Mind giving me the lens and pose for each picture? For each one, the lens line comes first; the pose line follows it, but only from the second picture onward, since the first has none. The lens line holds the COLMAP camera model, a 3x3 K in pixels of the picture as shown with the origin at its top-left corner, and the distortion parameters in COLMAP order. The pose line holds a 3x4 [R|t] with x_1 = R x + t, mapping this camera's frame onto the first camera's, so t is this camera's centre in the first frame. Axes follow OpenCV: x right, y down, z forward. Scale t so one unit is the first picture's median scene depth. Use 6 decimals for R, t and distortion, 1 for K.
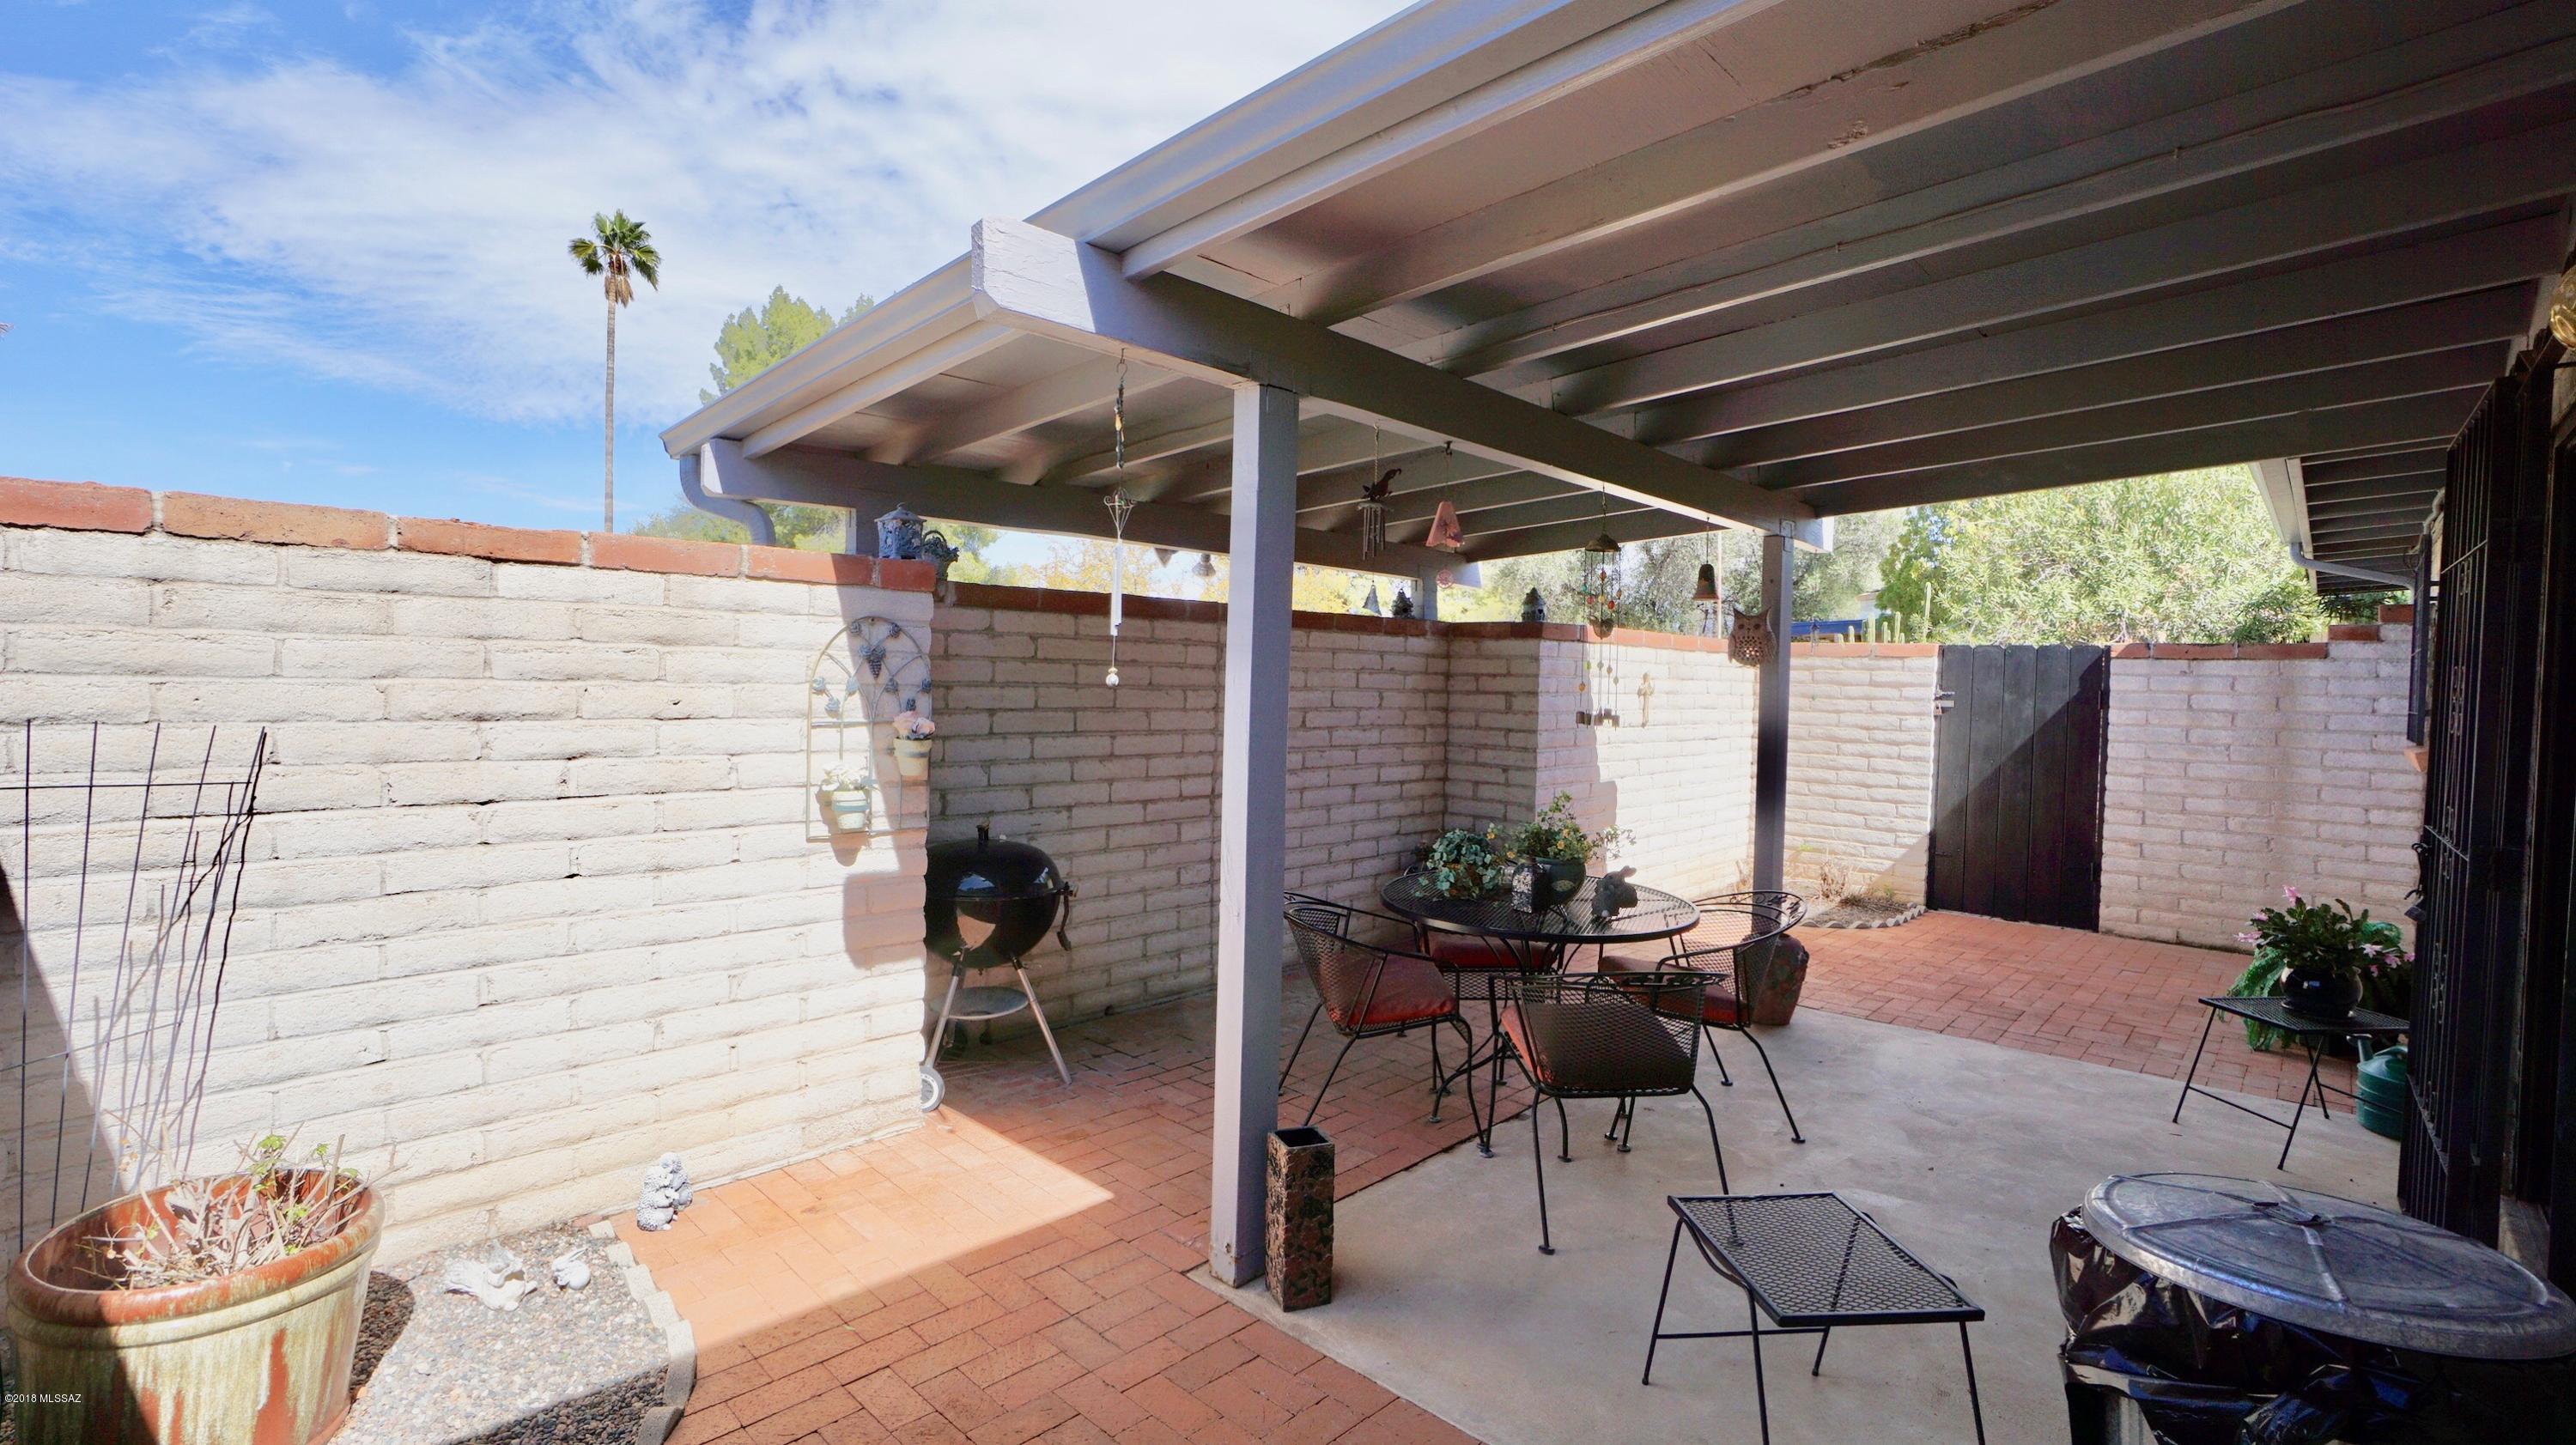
lens RADIAL K [[1138.3, 0, 1265.3], [0, 1138.3, 708.5], [0, 0, 1]] dist [-0.039161, 0.013688]
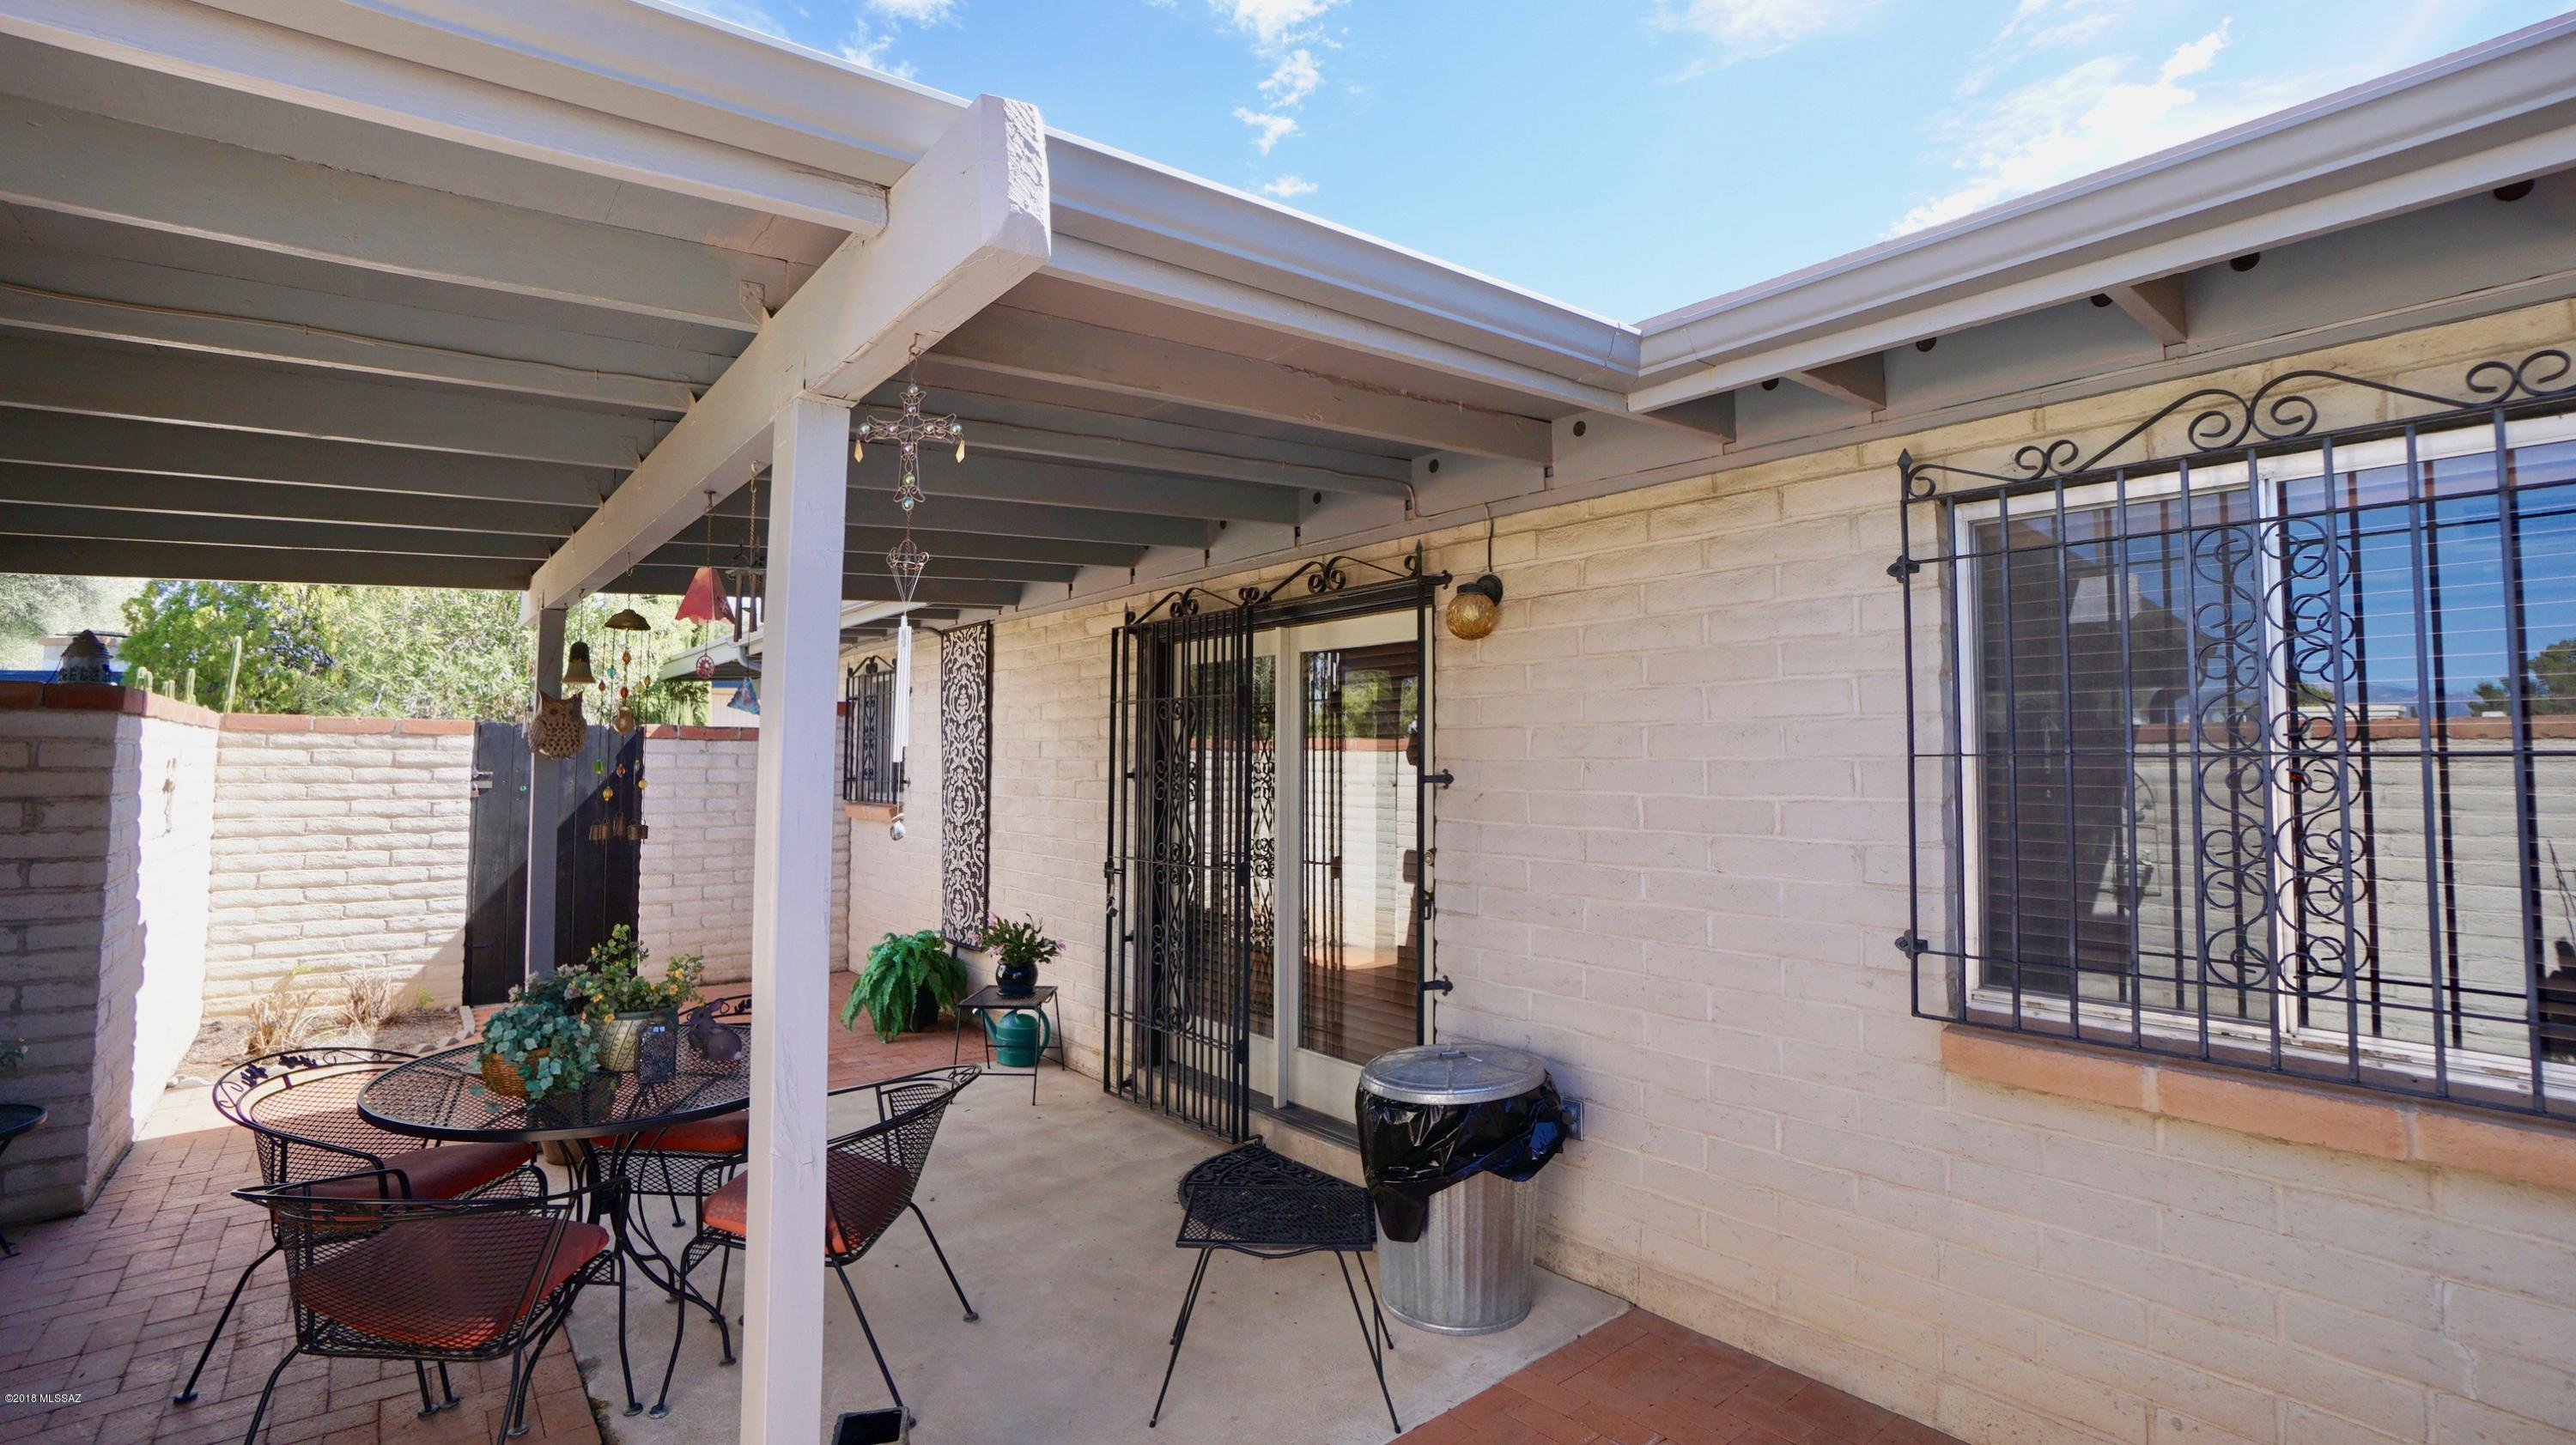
lens RADIAL K [[1138.3, 0, 1278.2], [0, 1138.3, 719.6], [0, 0, 1]] dist [-0.039161, 0.013688]
pose [[0.127004, 0.017727, 0.991744, -0.264250], [0.024530, 0.999478, -0.021006, -0.025025], [-0.991599, 0.026995, 0.126503, 0.245349]]
